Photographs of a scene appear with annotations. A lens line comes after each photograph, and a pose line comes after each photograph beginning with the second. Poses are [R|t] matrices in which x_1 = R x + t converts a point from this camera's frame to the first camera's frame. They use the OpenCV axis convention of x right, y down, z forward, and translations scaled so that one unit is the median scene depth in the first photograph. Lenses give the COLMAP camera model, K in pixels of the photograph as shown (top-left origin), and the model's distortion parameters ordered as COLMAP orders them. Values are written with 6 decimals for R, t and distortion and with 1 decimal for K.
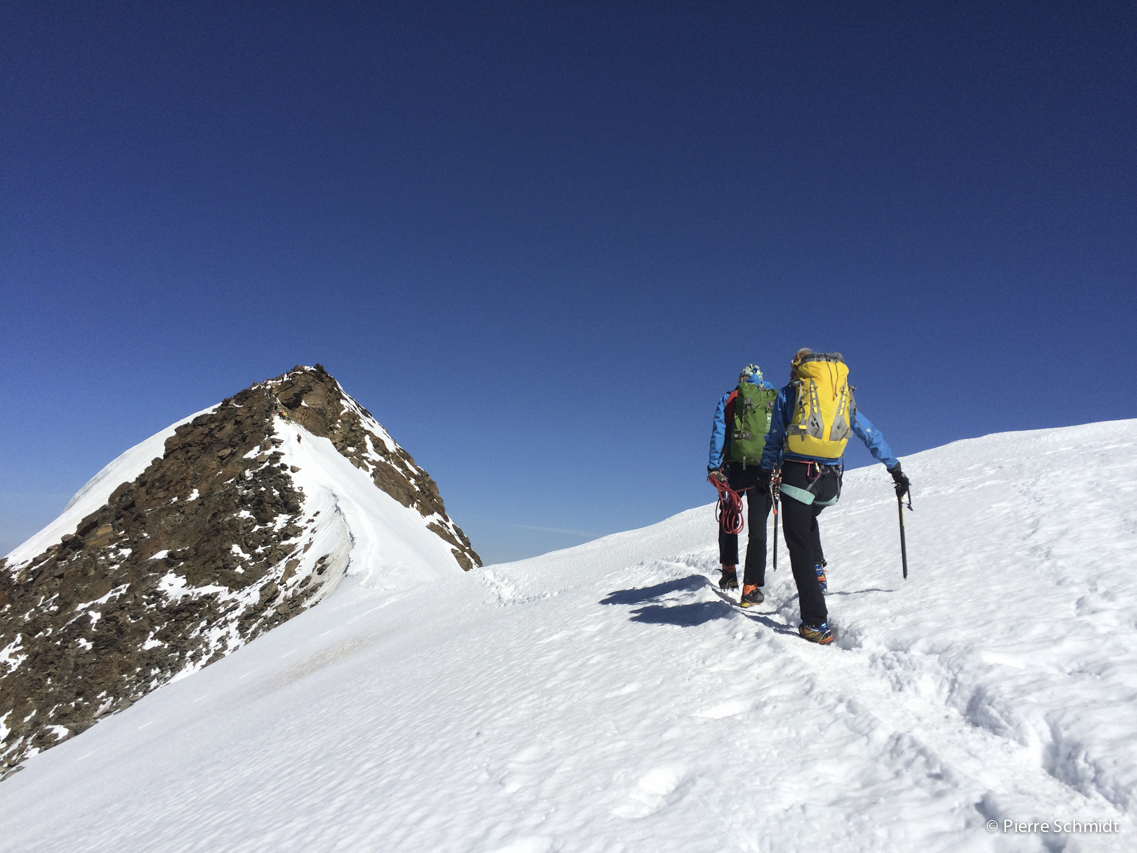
lens RADIAL K [[964.8, 0, 564.0], [0, 964.8, 426.0], [0, 0, 1]] dist [0.083338, -0.102310]
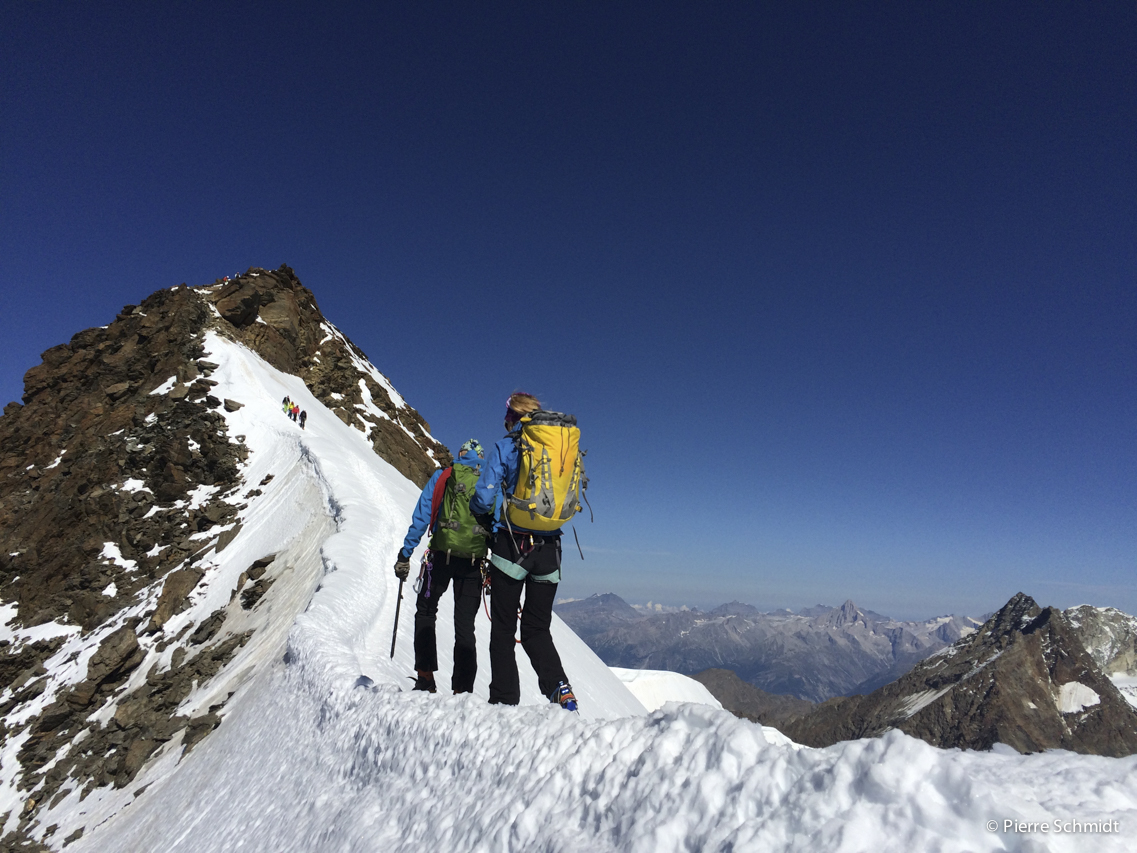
lens RADIAL K [[964.8, 0, 573.5], [0, 964.8, 426.8], [0, 0, 1]] dist [0.083338, -0.102310]
pose [[0.999770, 0.000454, 0.021434, -0.090730], [-0.000177, 0.999917, -0.012904, 0.059421], [-0.021438, 0.012897, 0.999687, 0.419281]]
